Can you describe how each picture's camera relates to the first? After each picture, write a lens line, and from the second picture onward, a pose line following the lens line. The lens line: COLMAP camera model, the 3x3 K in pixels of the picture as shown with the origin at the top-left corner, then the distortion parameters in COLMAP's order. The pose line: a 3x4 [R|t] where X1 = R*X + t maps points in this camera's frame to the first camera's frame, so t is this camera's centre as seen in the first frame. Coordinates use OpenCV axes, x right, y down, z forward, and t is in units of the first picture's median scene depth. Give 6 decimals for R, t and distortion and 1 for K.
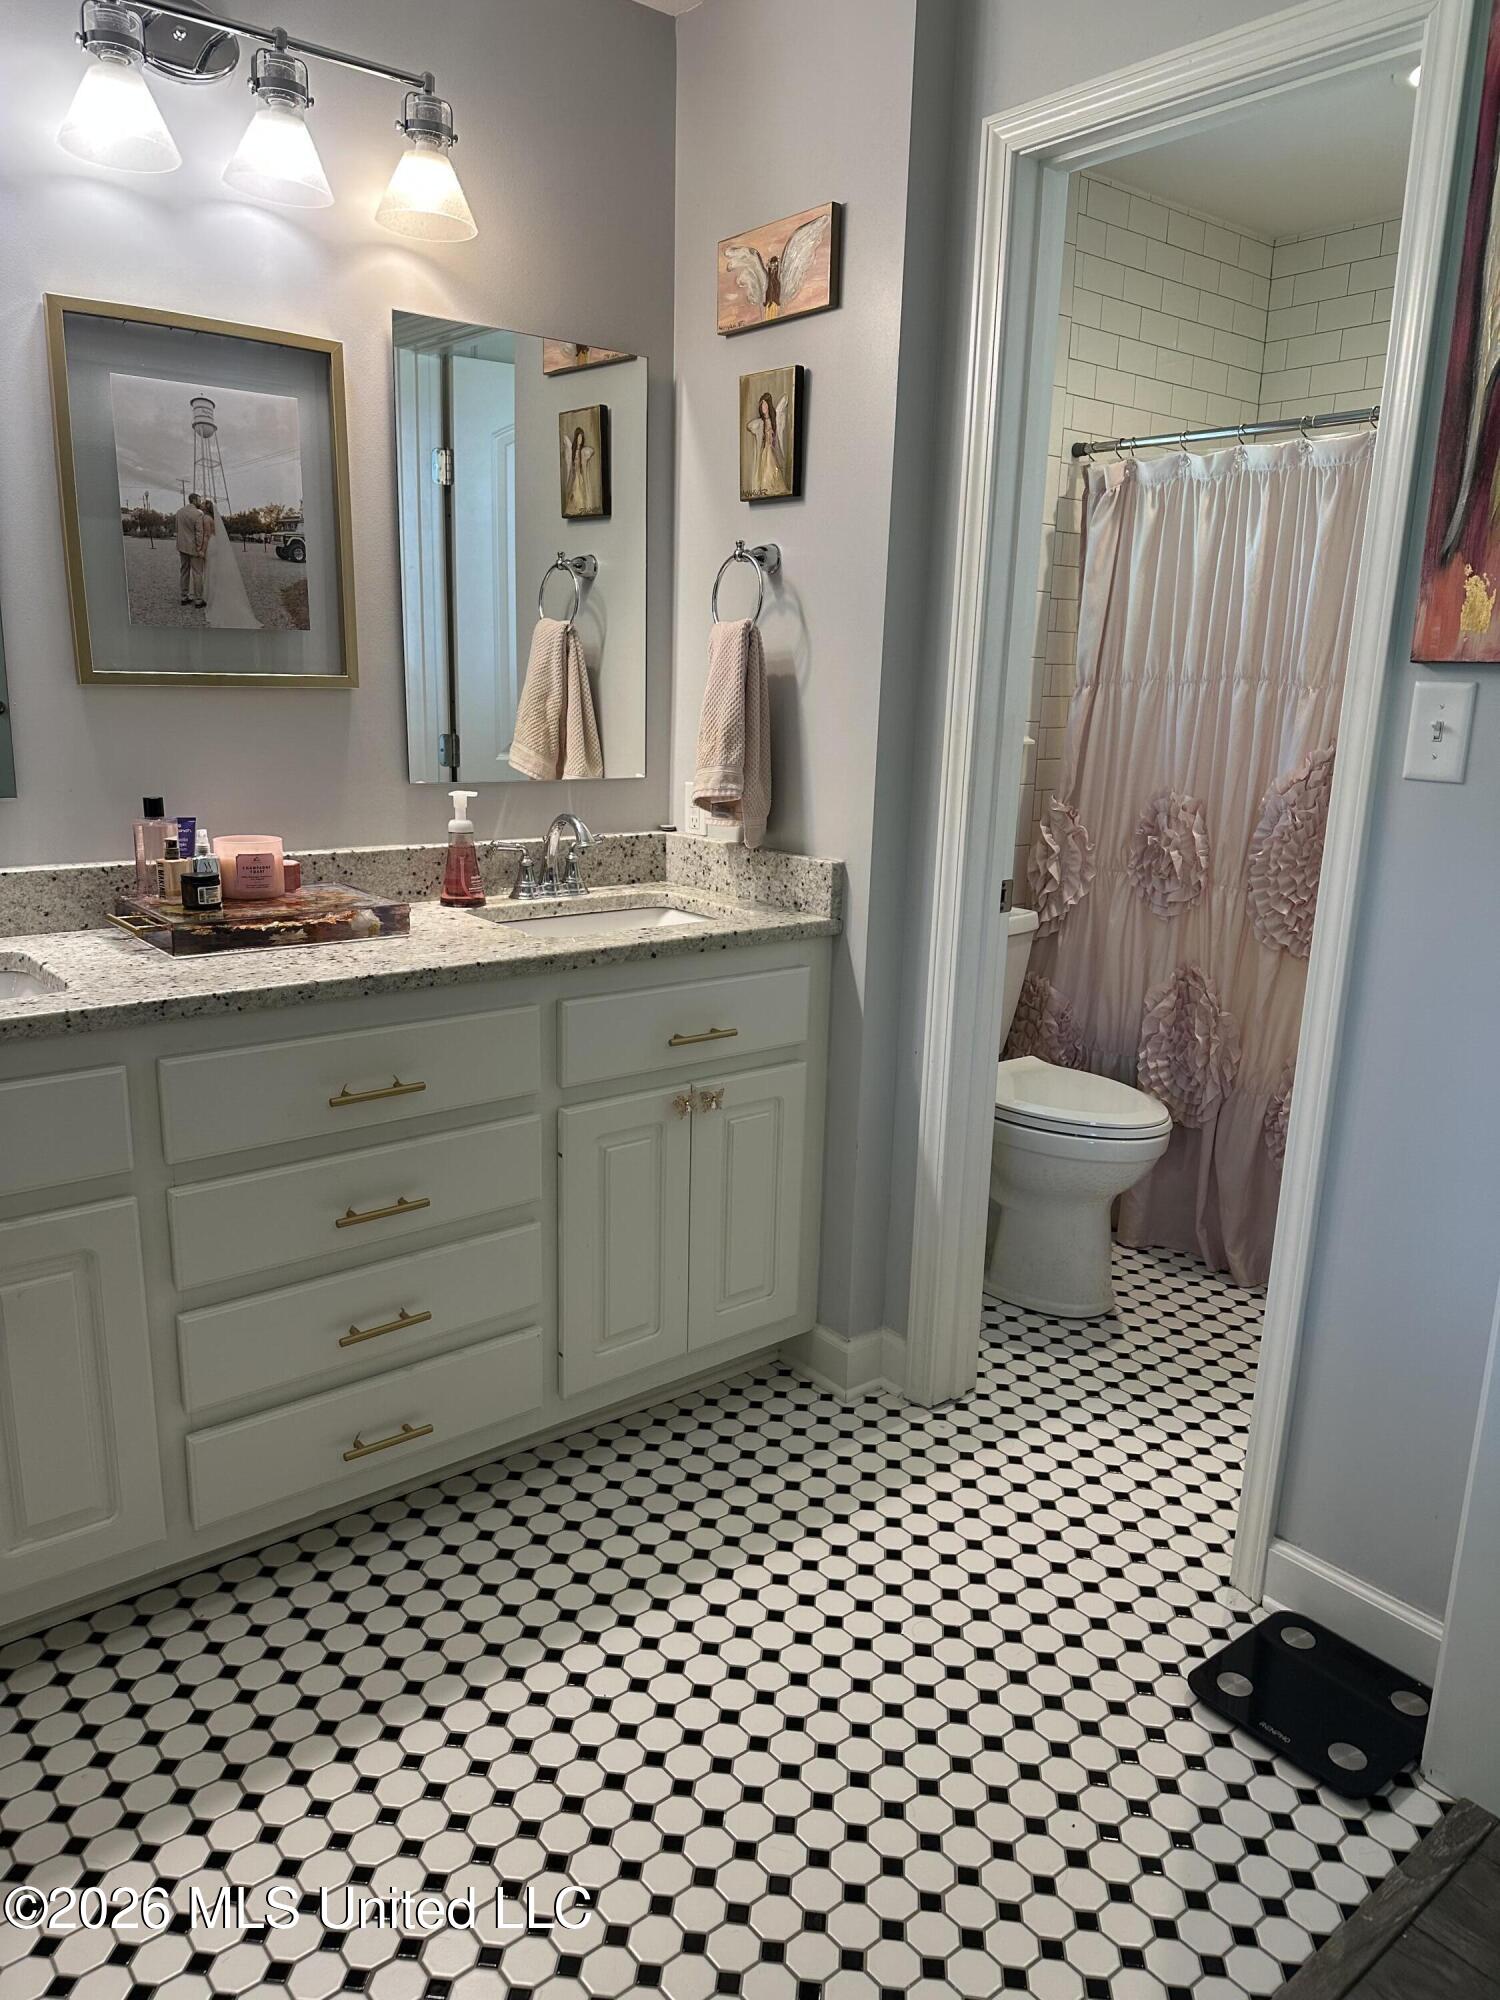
lens RADIAL K [[1415.0, 0, 750.2], [0, 1415.0, 999.0], [0, 0, 1]] dist [-0.000605, -0.004908]
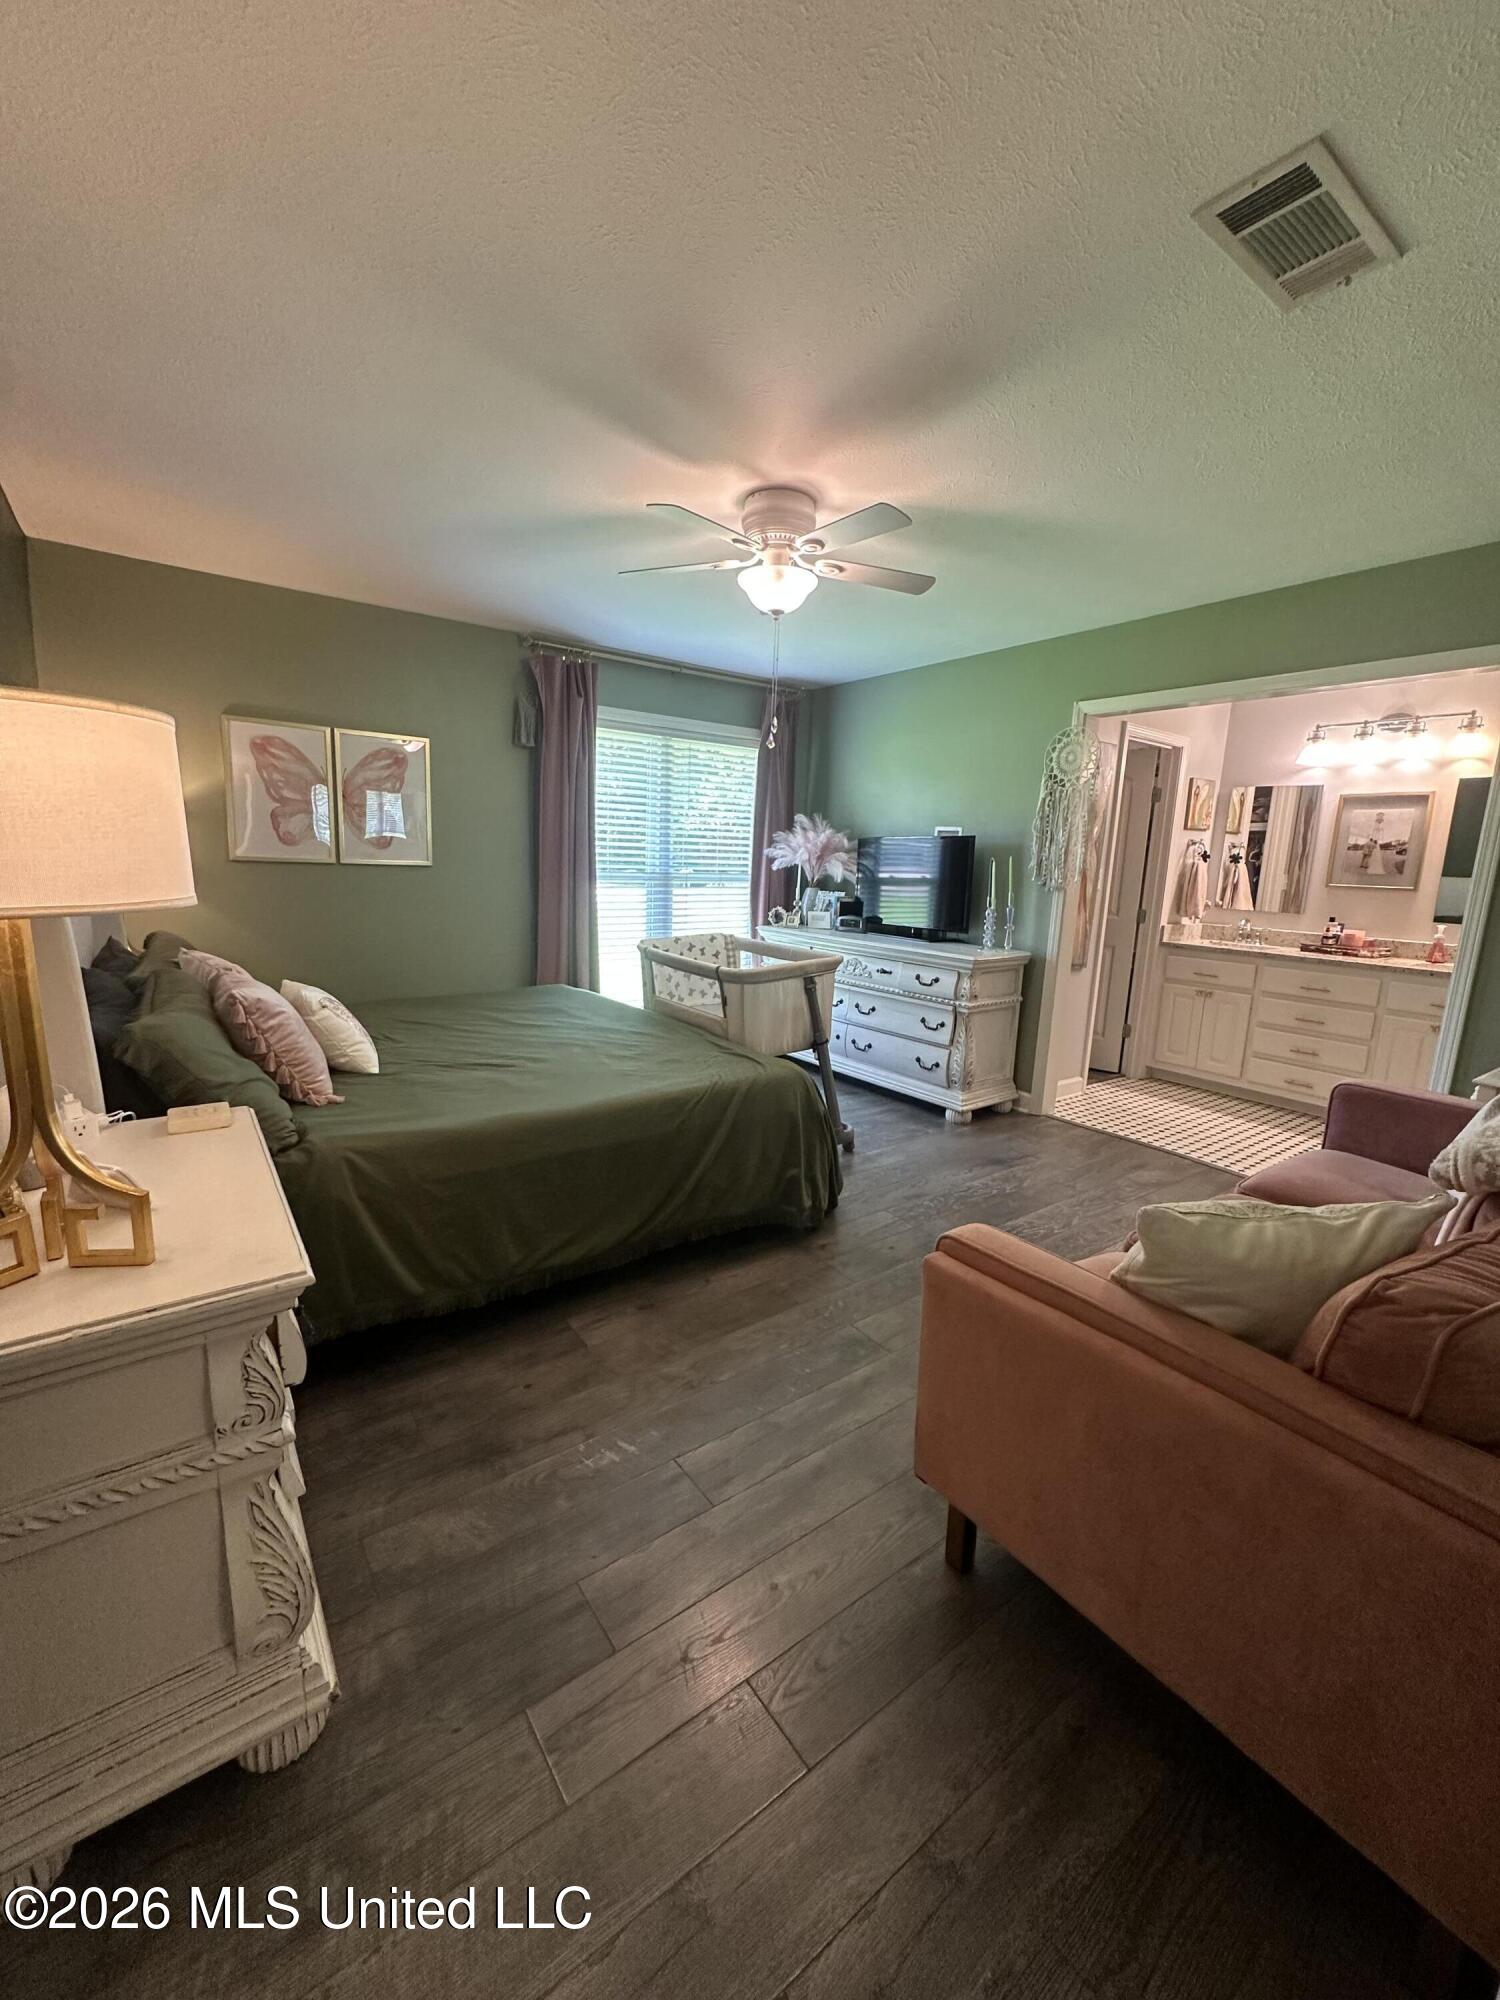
lens RADIAL K [[803.9, 0, 750.9], [0, 803.9, 1001.0], [0, 0, 1]] dist [-0.002493, -0.000050]
pose [[-0.047003, 0.148857, -0.987741, 1.801160], [-0.274030, 0.948975, 0.156055, 0.162221], [0.960572, 0.278006, -0.003814, -0.428775]]
